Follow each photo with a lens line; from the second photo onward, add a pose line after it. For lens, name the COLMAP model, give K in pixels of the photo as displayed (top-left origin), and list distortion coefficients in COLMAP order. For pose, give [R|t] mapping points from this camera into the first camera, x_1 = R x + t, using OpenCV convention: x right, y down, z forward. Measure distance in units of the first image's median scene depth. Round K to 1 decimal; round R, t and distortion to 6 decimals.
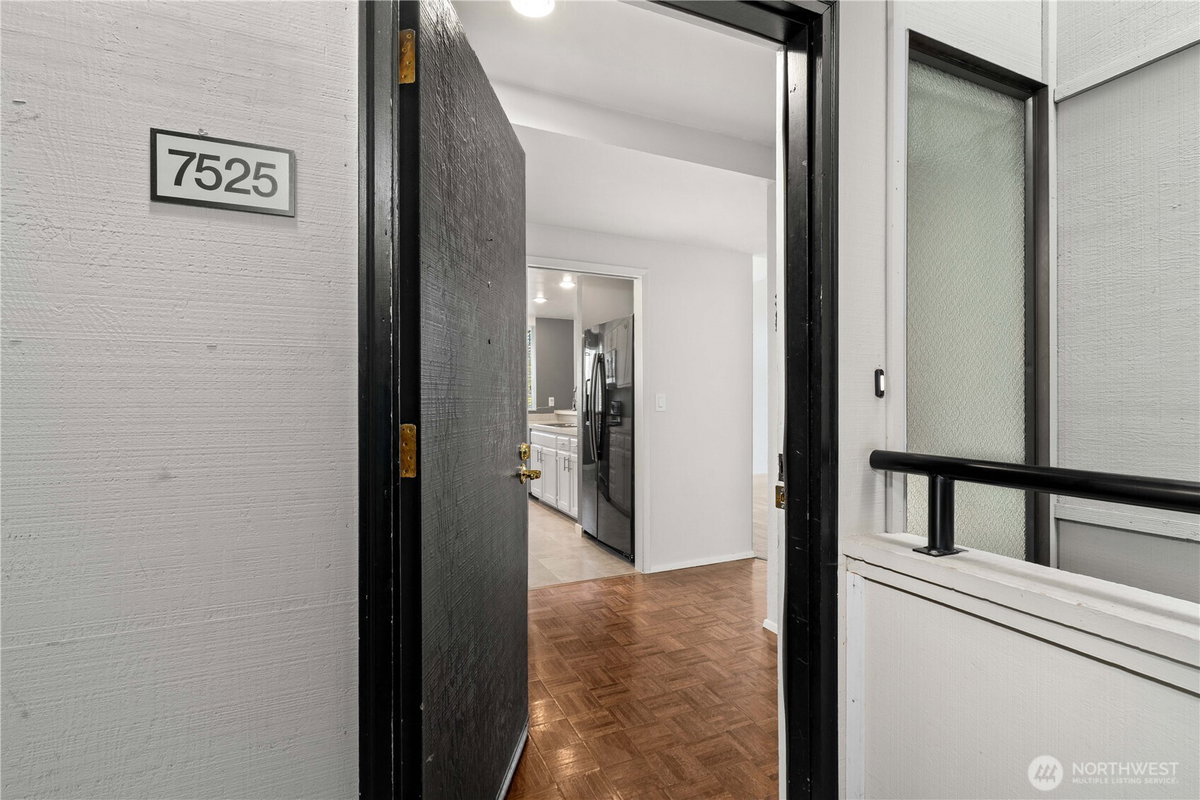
lens RADIAL K [[542.2, 0, 599.2], [0, 542.2, 409.3], [0, 0, 1]] dist [-0.001235, 0.000304]
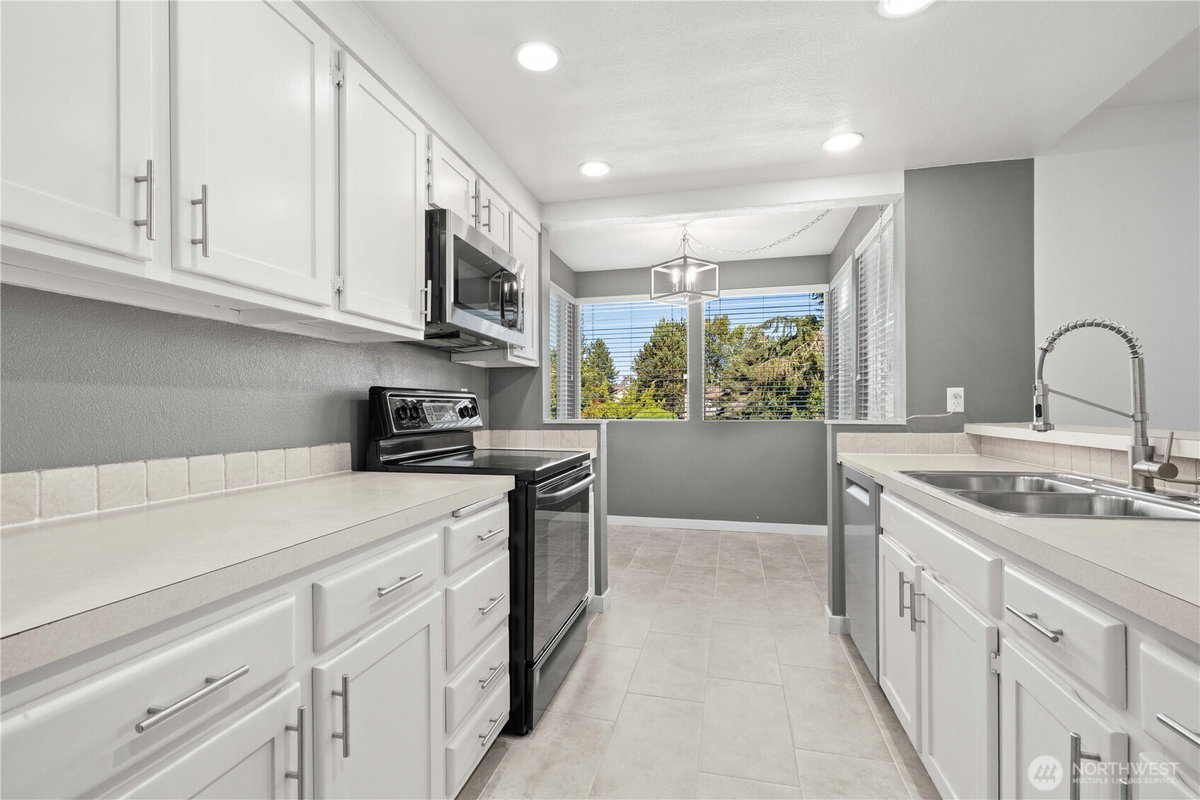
lens RADIAL K [[542.2, 0, 599.2], [0, 542.2, 409.3], [0, 0, 1]] dist [-0.001235, 0.000304]
pose [[0.792957, 0.000915, -0.609277, -0.057217], [-0.007538, 0.999937, -0.008310, -0.003148], [0.609231, 0.011182, 0.792914, 0.581399]]
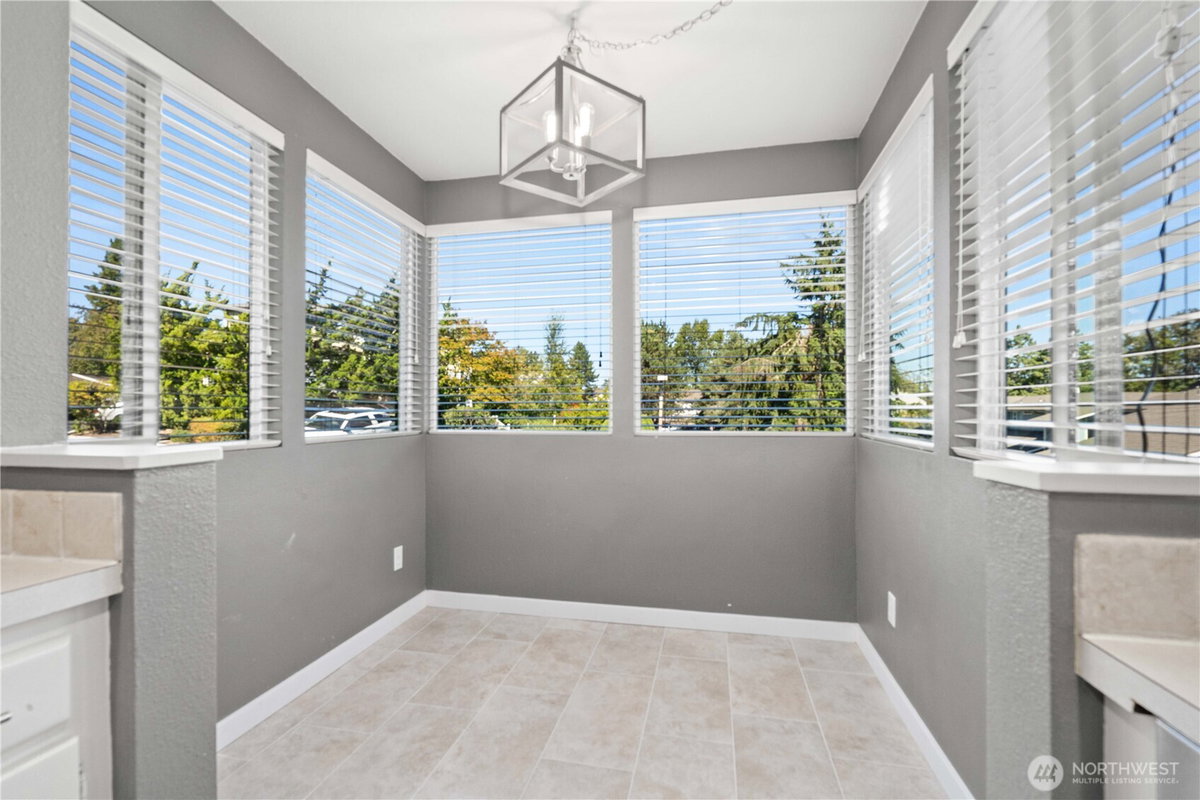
lens RADIAL K [[542.2, 0, 599.2], [0, 542.2, 409.3], [0, 0, 1]] dist [-0.001235, 0.000304]
pose [[0.813907, -0.000500, -0.580995, -0.163383], [-0.009424, 0.999857, -0.014062, -0.007137], [0.580919, 0.016920, 0.813786, 0.868530]]
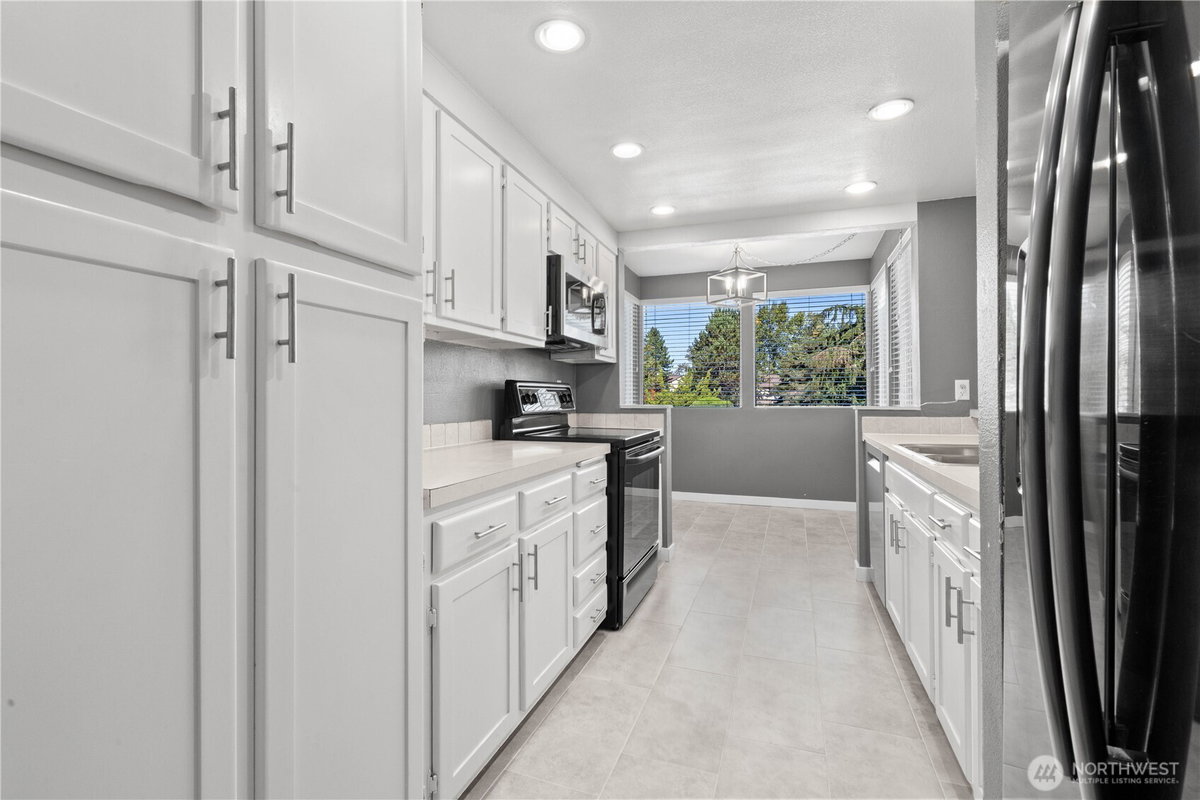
lens RADIAL K [[540.7, 0, 597.2], [0, 540.7, 386.1], [0, 0, 1]] dist [-0.000733, 0.000003]
pose [[0.725106, -0.012050, -0.688532, -0.002958], [-0.011101, 0.999512, -0.029183, -0.001243], [0.688548, 0.028804, 0.724618, 0.492937]]
